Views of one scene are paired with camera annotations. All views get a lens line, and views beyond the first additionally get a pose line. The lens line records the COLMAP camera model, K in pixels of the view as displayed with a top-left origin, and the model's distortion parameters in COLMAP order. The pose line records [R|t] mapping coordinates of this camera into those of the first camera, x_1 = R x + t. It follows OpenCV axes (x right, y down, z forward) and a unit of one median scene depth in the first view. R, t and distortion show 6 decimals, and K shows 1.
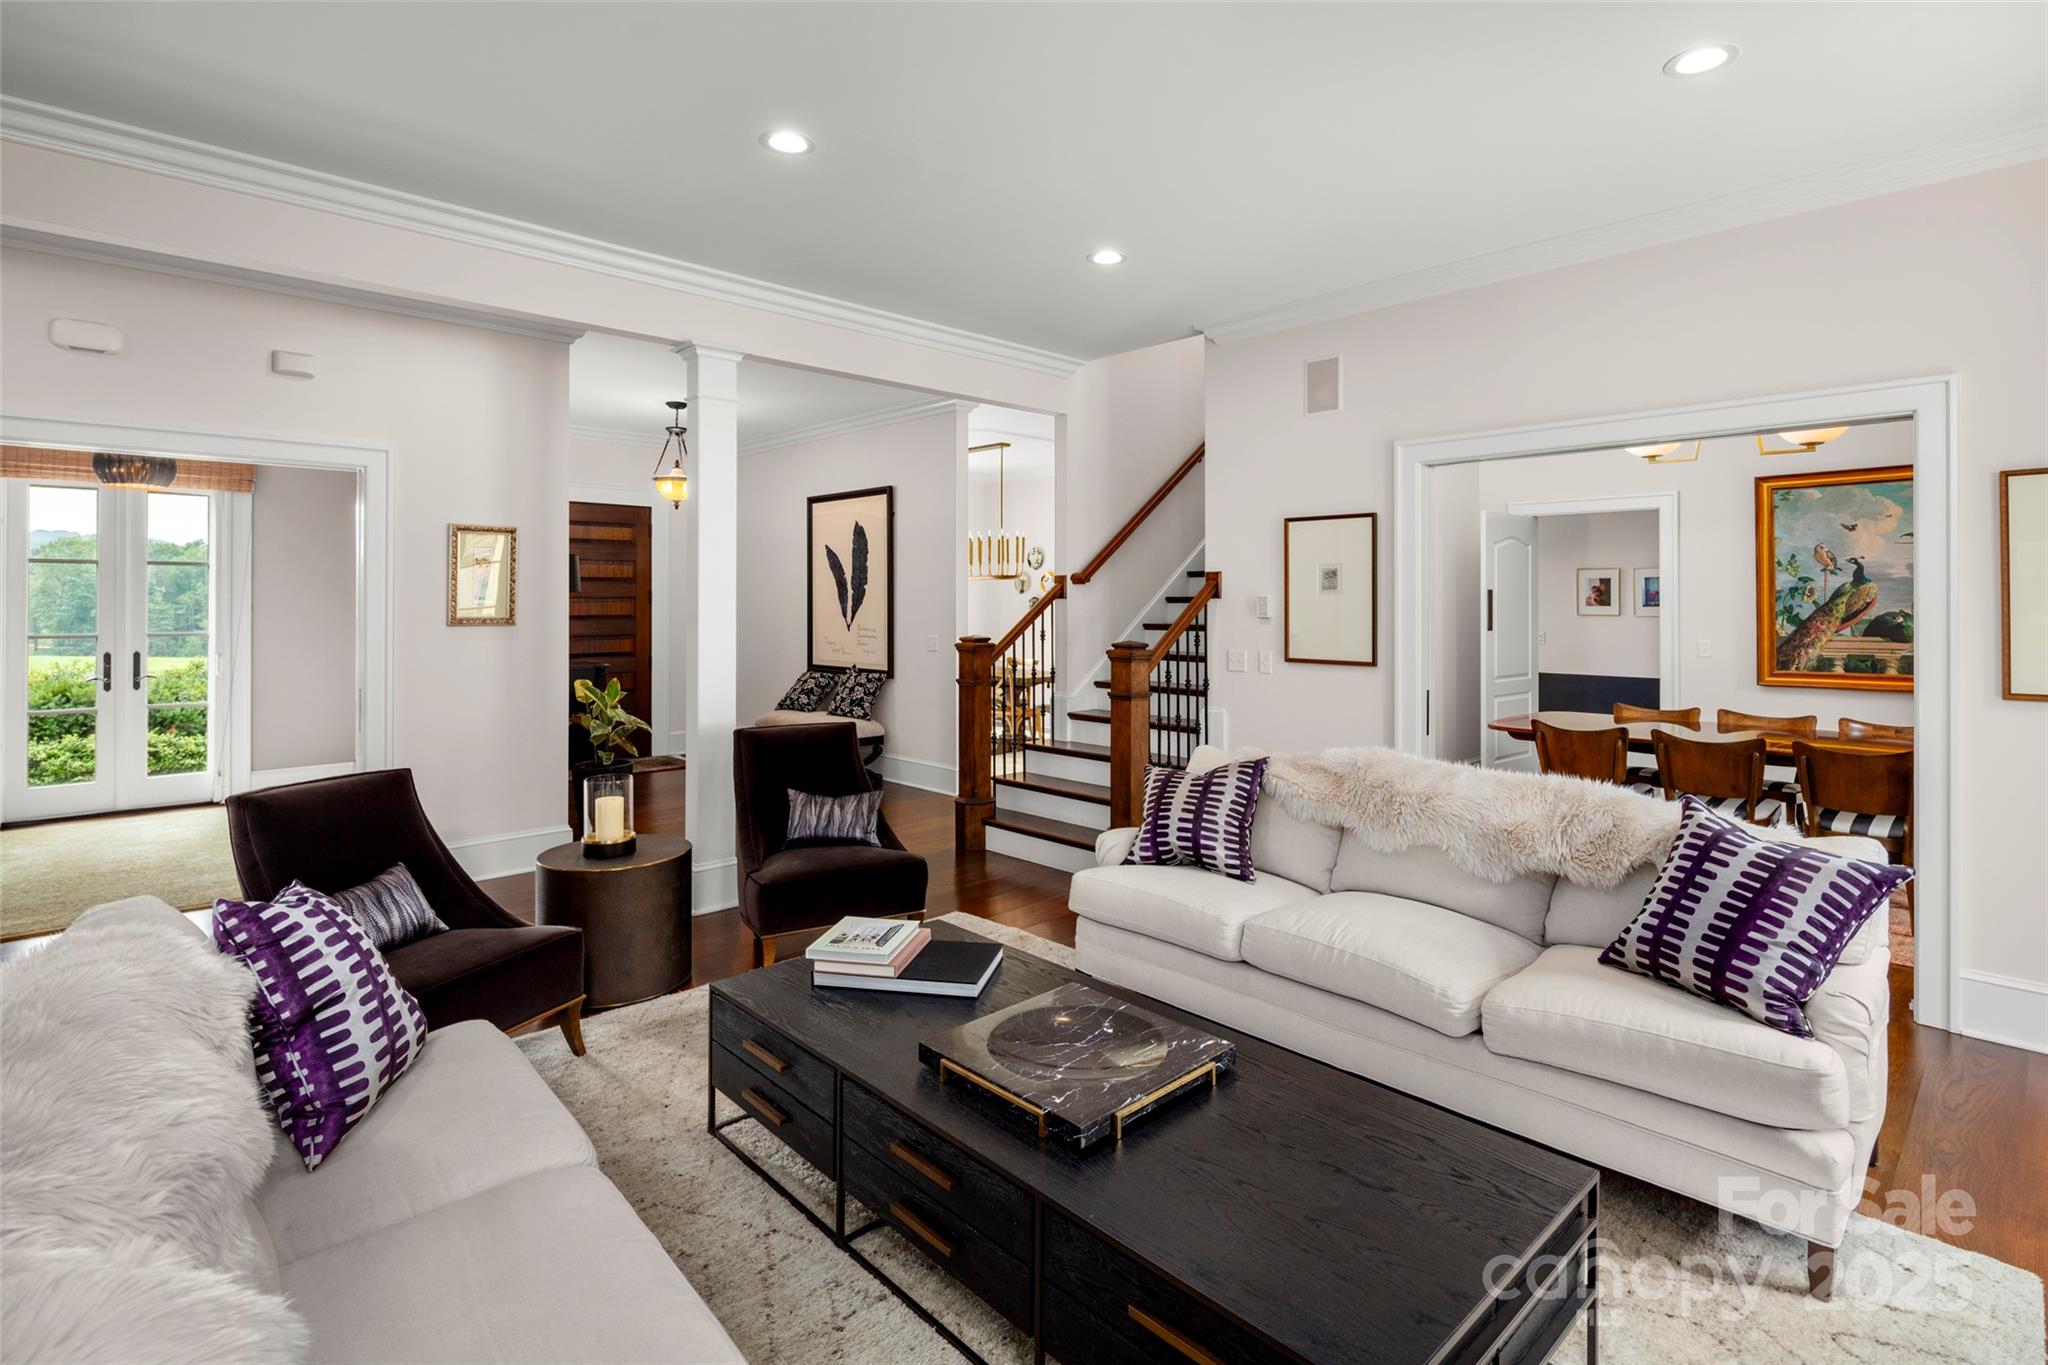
lens RADIAL K [[1009.6, 0, 1037.8], [0, 1009.6, 594.4], [0, 0, 1]] dist [0.000698, -0.000384]
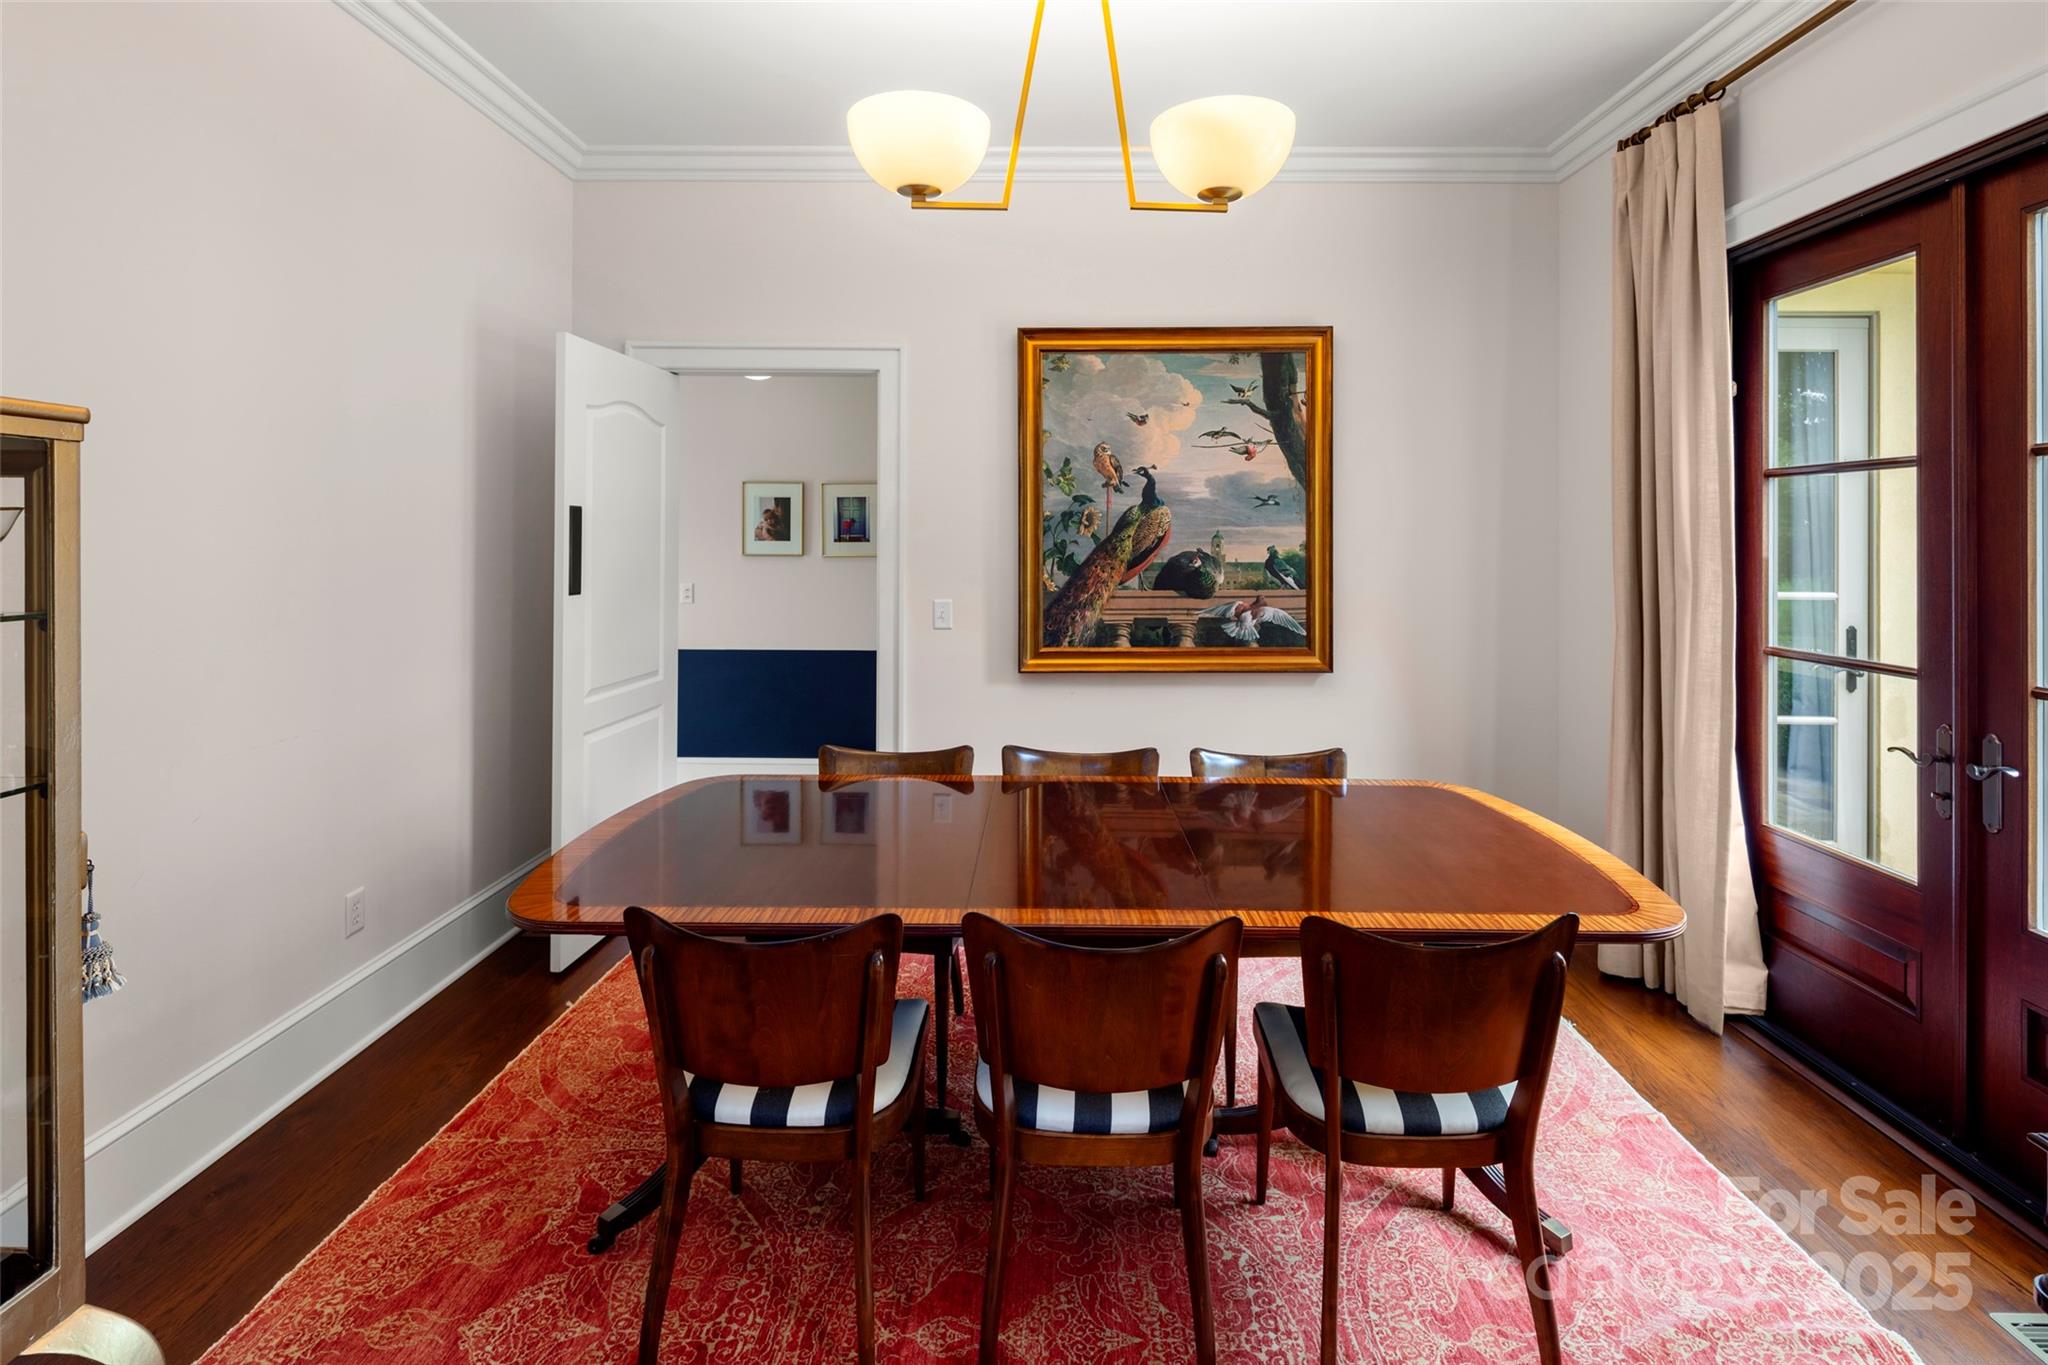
lens RADIAL K [[1009.6, 0, 1025.3], [0, 1009.6, 531.2], [0, 0, 1]] dist [0.000698, -0.000384]
pose [[0.714730, 0.005121, 0.699381, 0.301587], [-0.008895, 0.999959, 0.001769, 0.003974], [-0.699344, -0.007485, 0.714746, 0.583448]]
